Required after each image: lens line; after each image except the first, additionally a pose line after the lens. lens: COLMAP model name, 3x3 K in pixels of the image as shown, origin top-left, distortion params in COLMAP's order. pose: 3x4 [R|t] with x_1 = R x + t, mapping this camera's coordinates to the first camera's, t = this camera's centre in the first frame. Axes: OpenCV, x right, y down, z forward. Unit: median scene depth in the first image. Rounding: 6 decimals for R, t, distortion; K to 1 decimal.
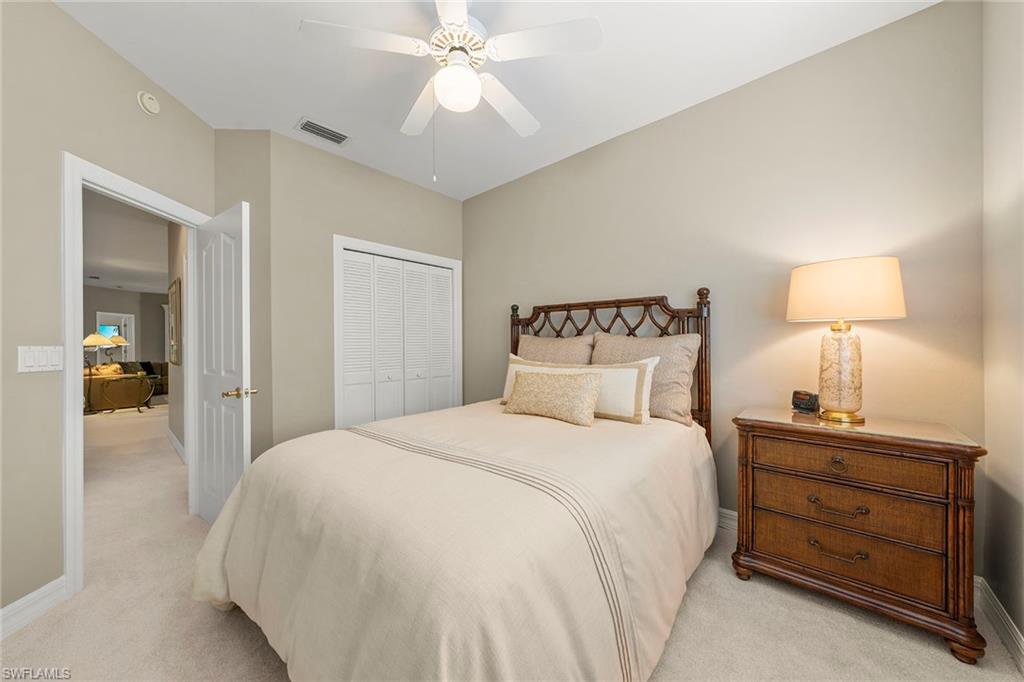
lens RADIAL K [[365.0, 0, 516.4], [0, 365.0, 344.8], [0, 0, 1]] dist [-0.001139, -0.000021]
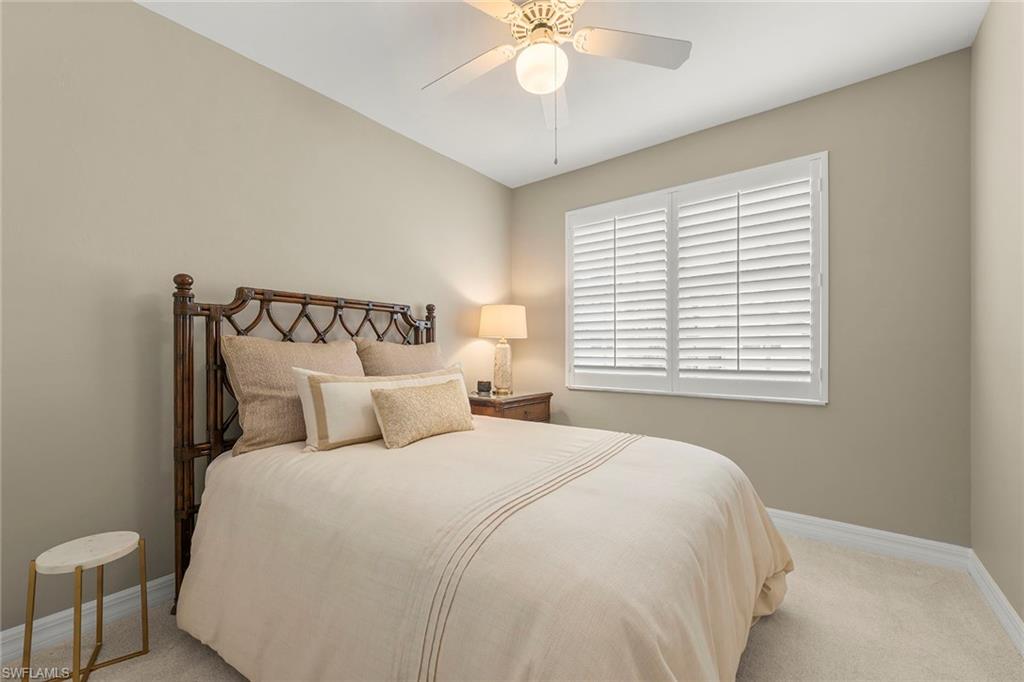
lens RADIAL K [[396.4, 0, 512.0], [0, 396.4, 341.0], [0, 0, 1]] dist [-0.001815, -0.000243]
pose [[-0.039996, 0.018949, 0.999020, -0.643092], [-0.003819, 0.999810, -0.019117, -0.008394], [-0.999193, -0.004580, -0.039916, 0.625572]]
